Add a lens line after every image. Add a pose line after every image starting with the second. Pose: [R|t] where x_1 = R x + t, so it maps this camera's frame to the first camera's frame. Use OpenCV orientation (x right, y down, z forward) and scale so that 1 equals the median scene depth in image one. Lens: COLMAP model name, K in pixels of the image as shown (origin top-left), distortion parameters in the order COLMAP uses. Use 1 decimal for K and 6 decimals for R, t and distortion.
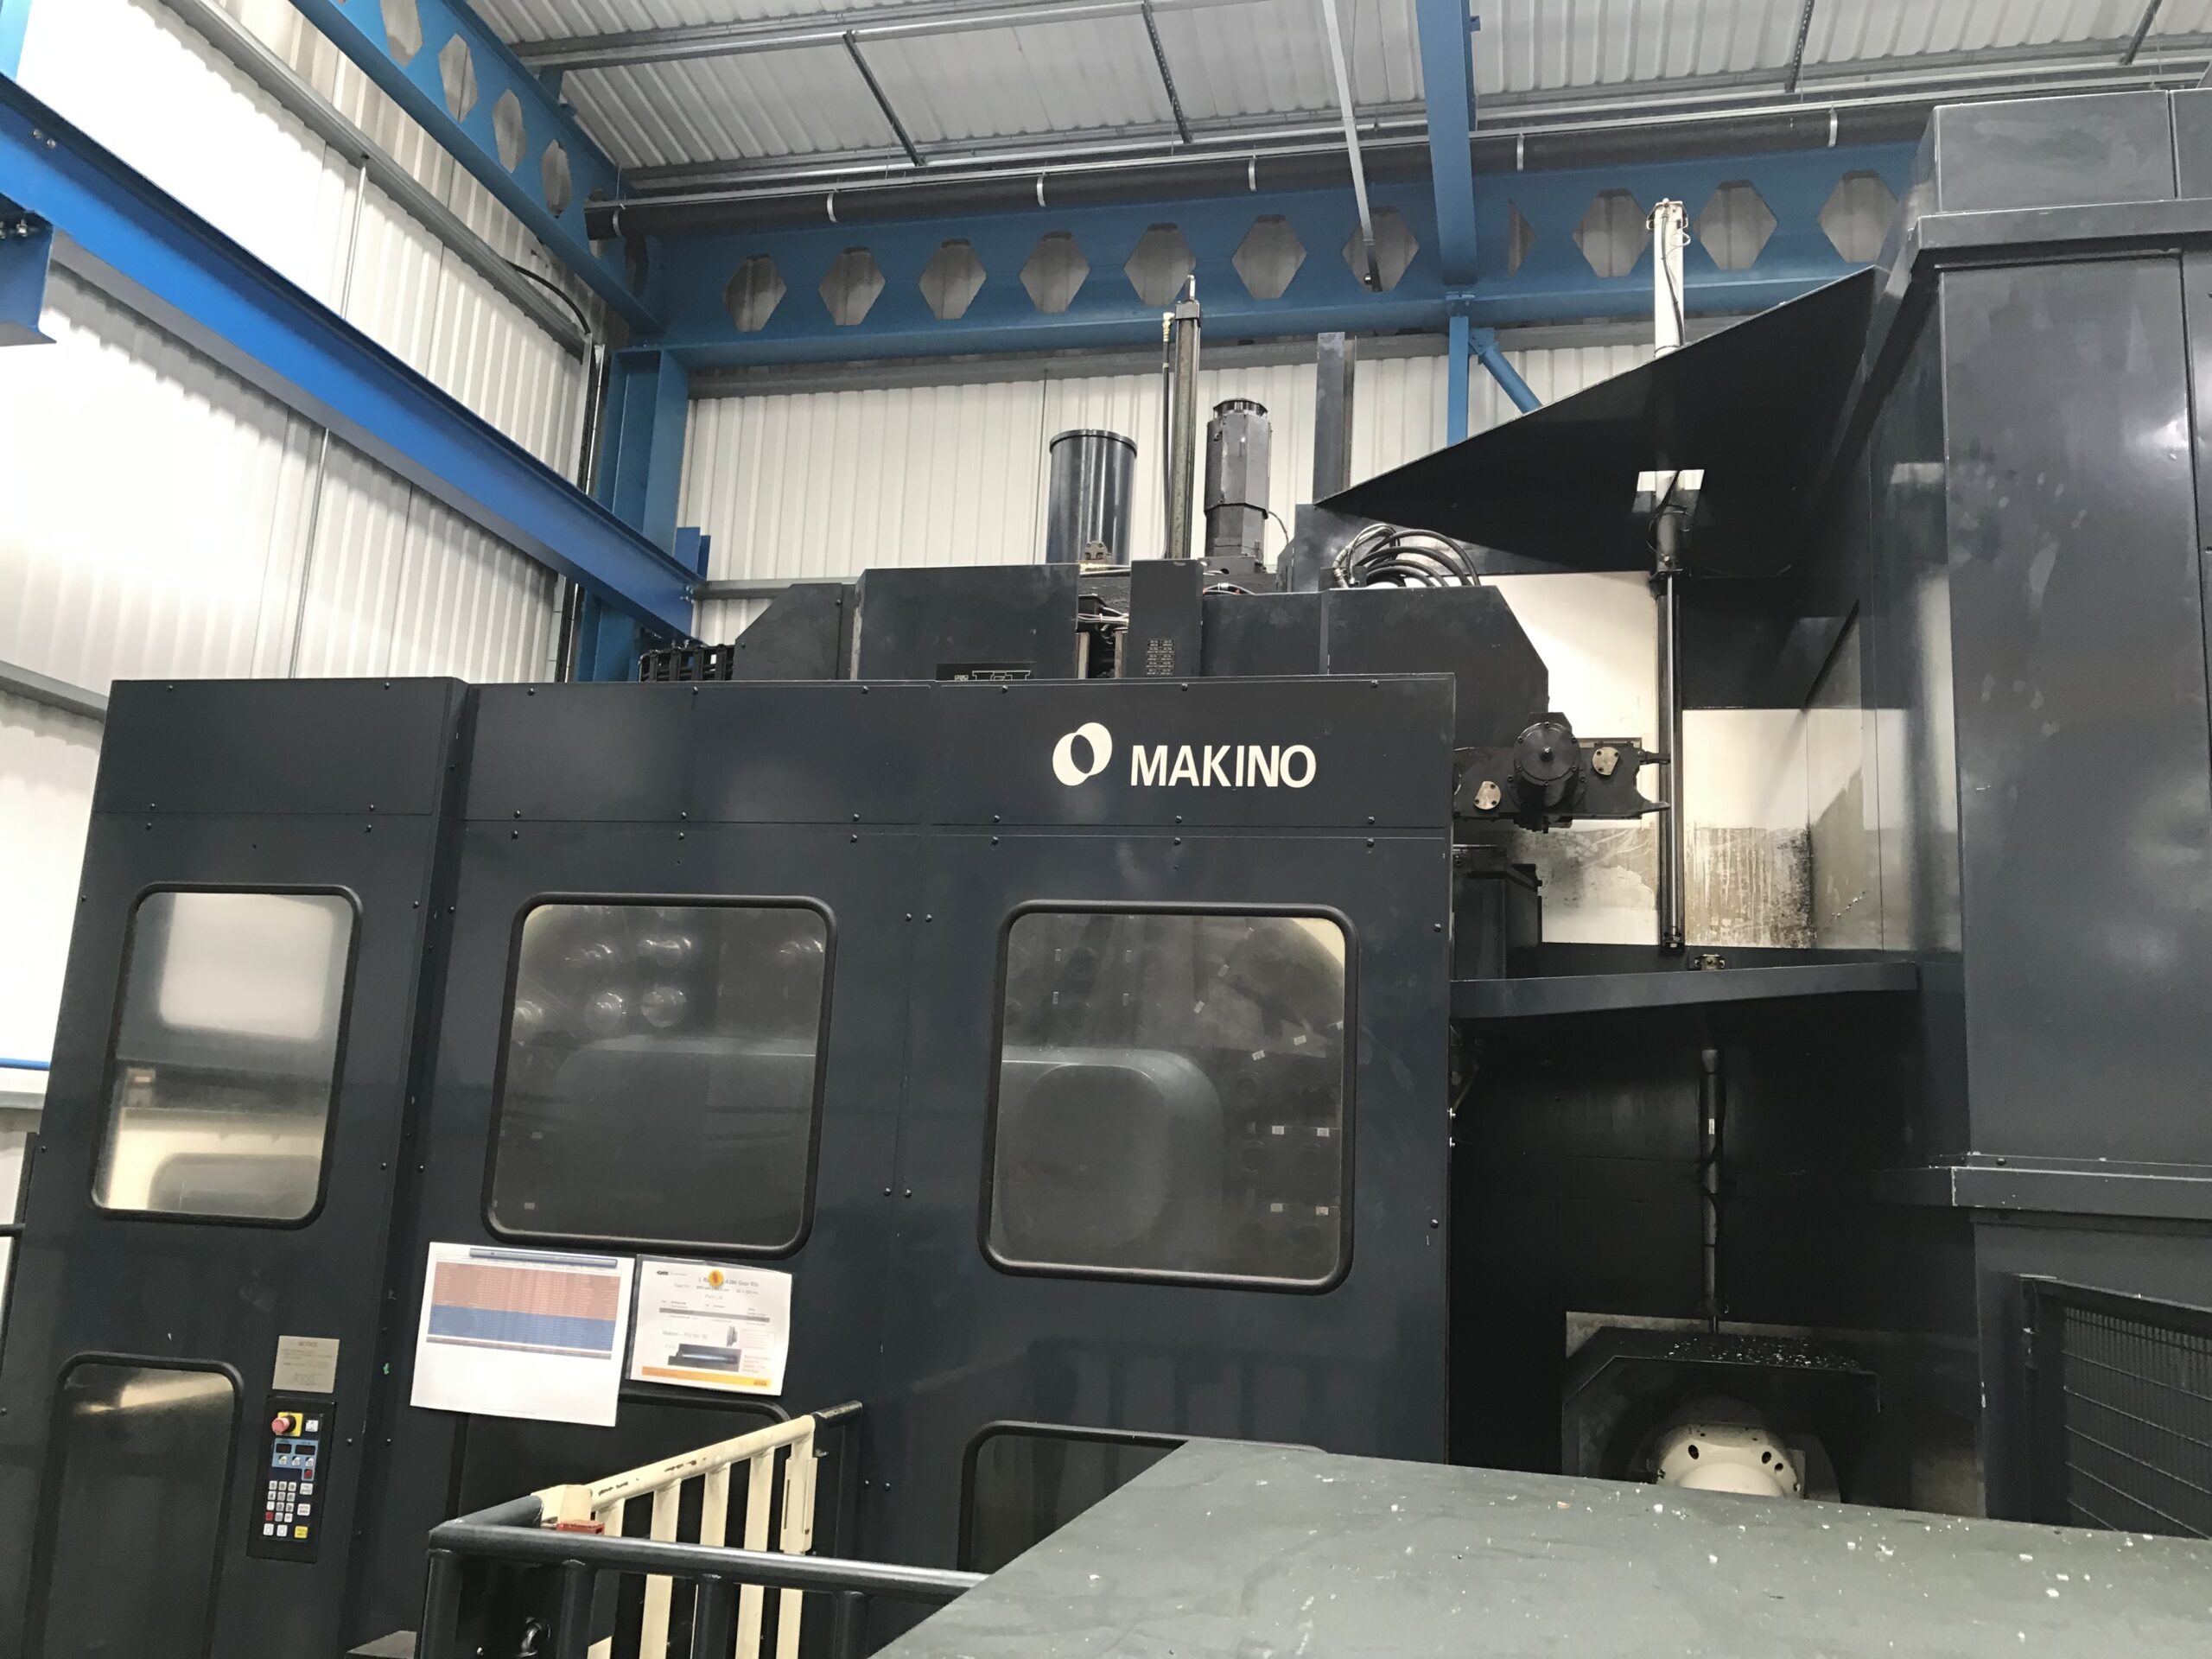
lens RADIAL K [[1816.1, 0, 1114.3], [0, 1816.1, 796.4], [0, 0, 1]] dist [0.038413, -0.036436]
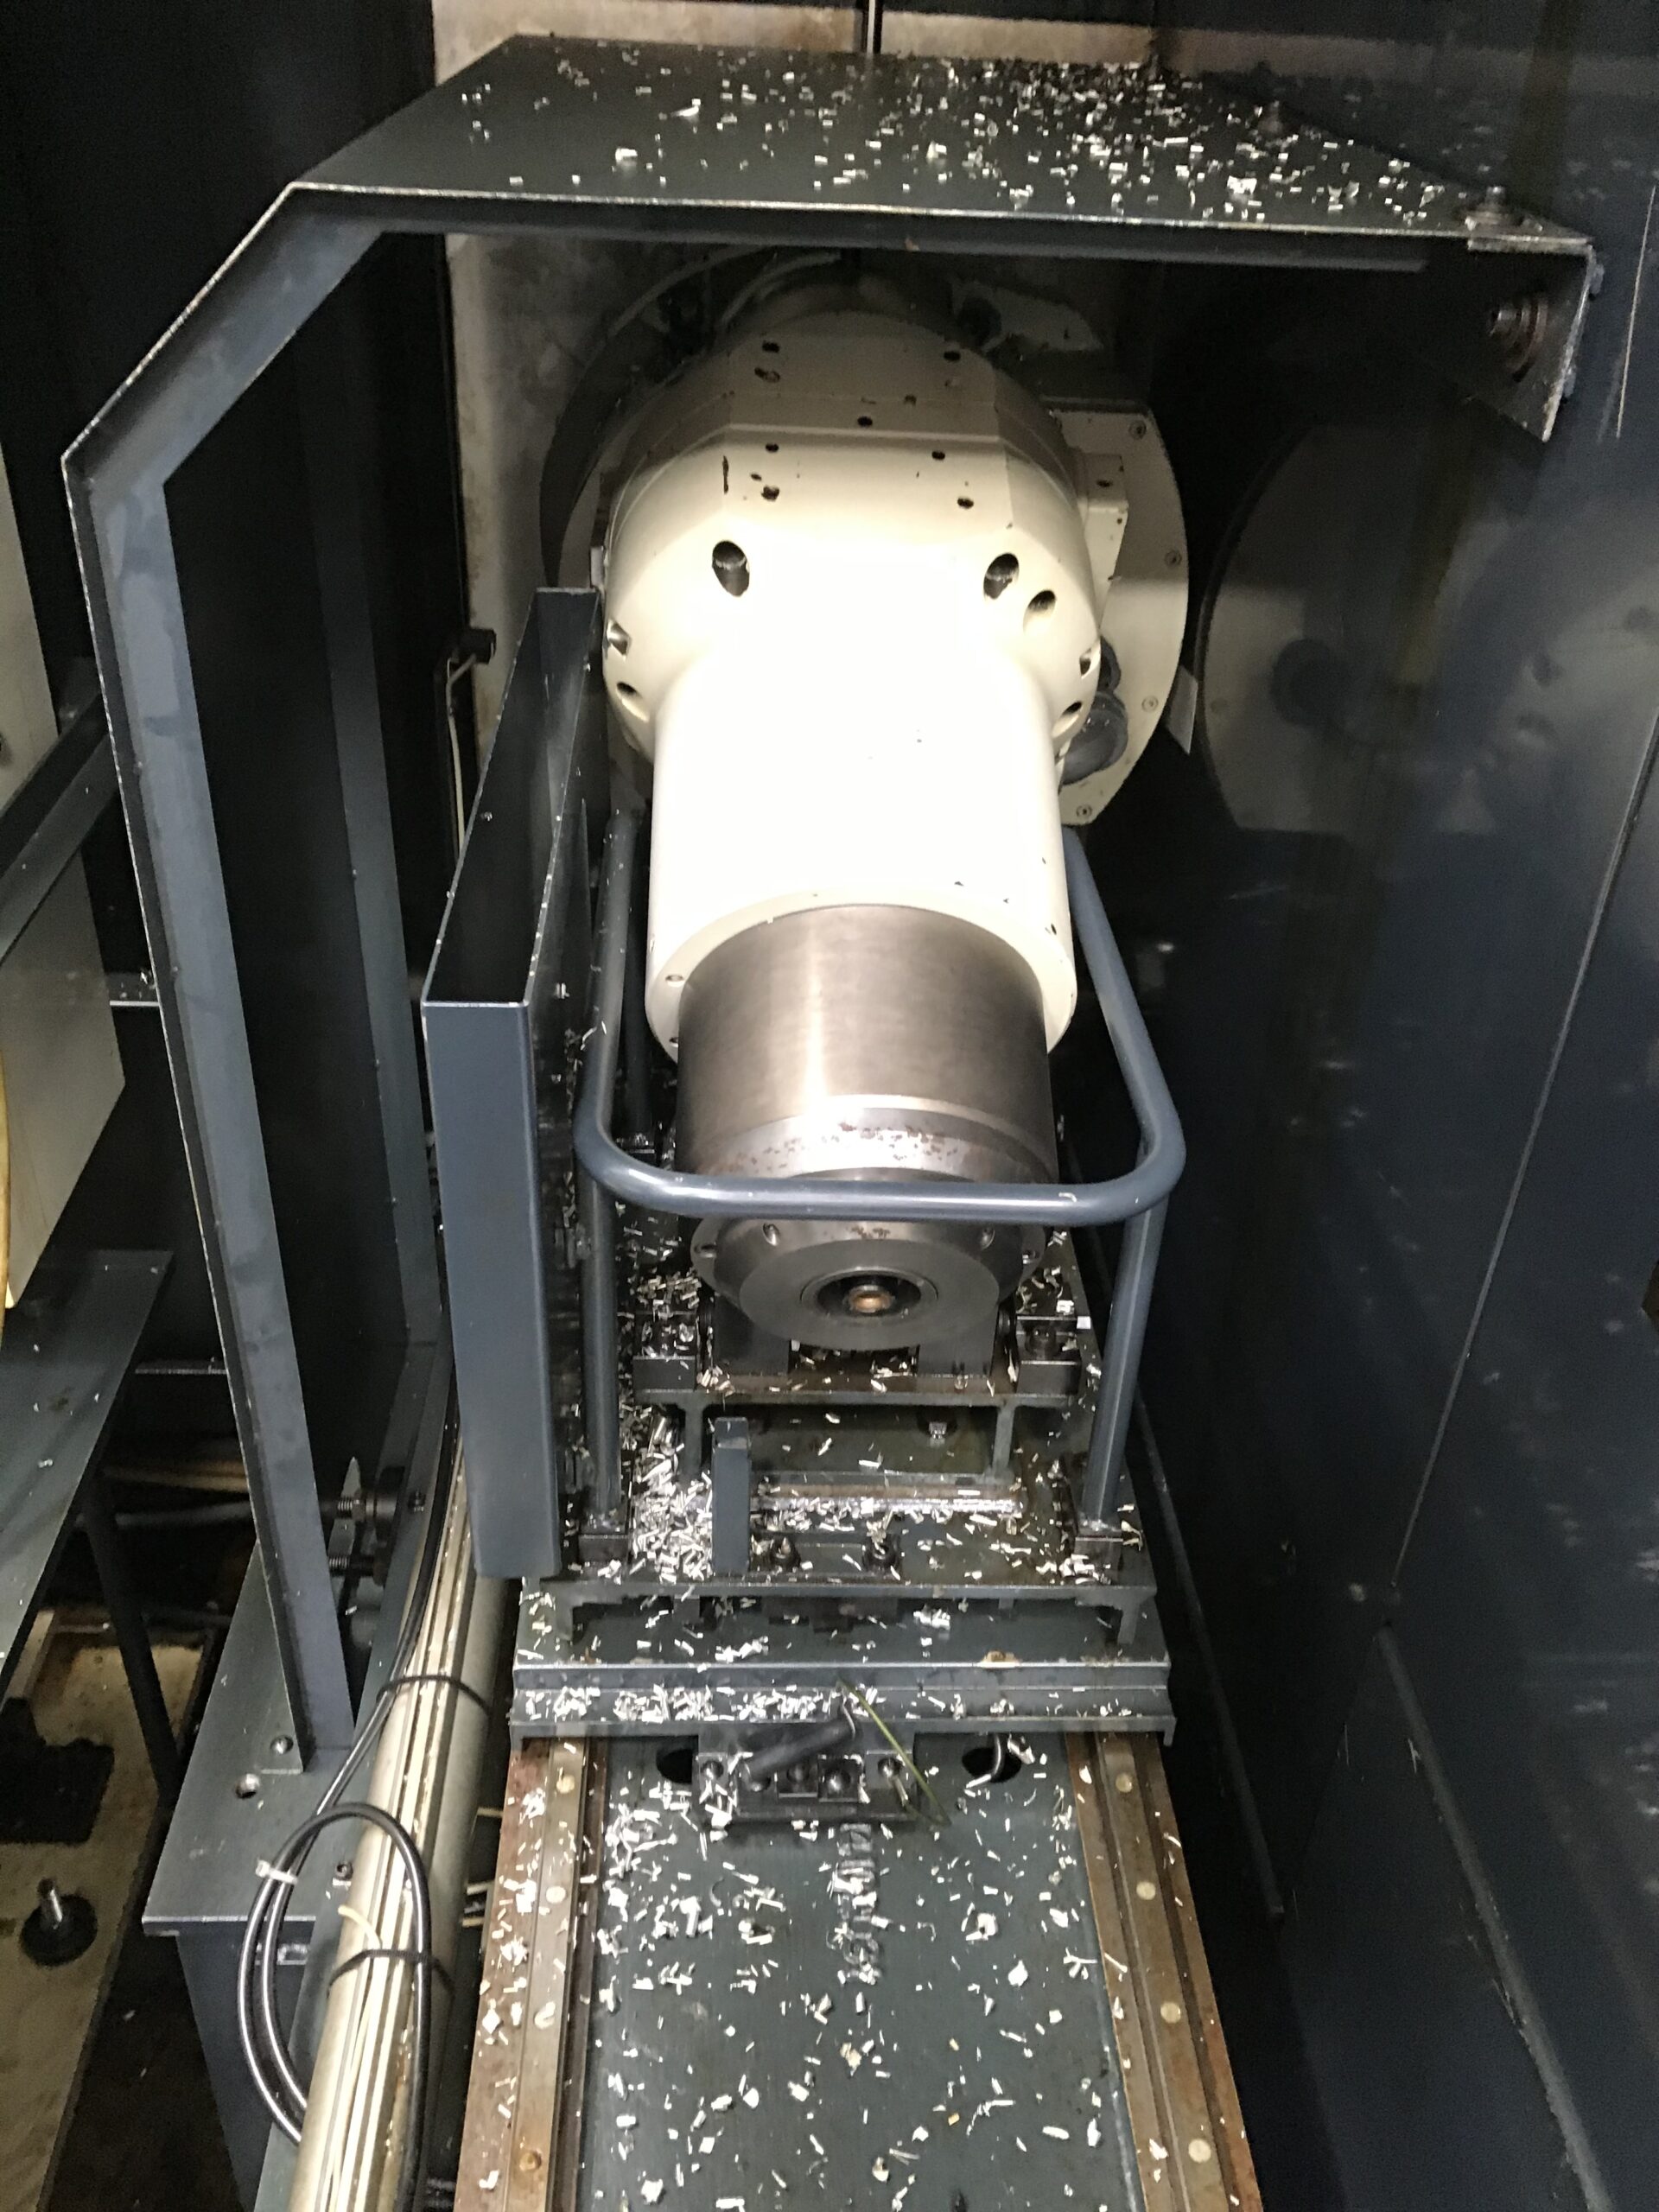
lens RADIAL K [[1825.8, 0, 829.5], [0, 1825.8, 1106.0], [0, 0, 1]] dist [0.003976, 0.013587]
pose [[0.963469, -0.147763, 0.223369, 0.254287], [-0.056508, 0.703092, 0.708851, 0.224011], [-0.261791, -0.695578, 0.669057, 0.751709]]
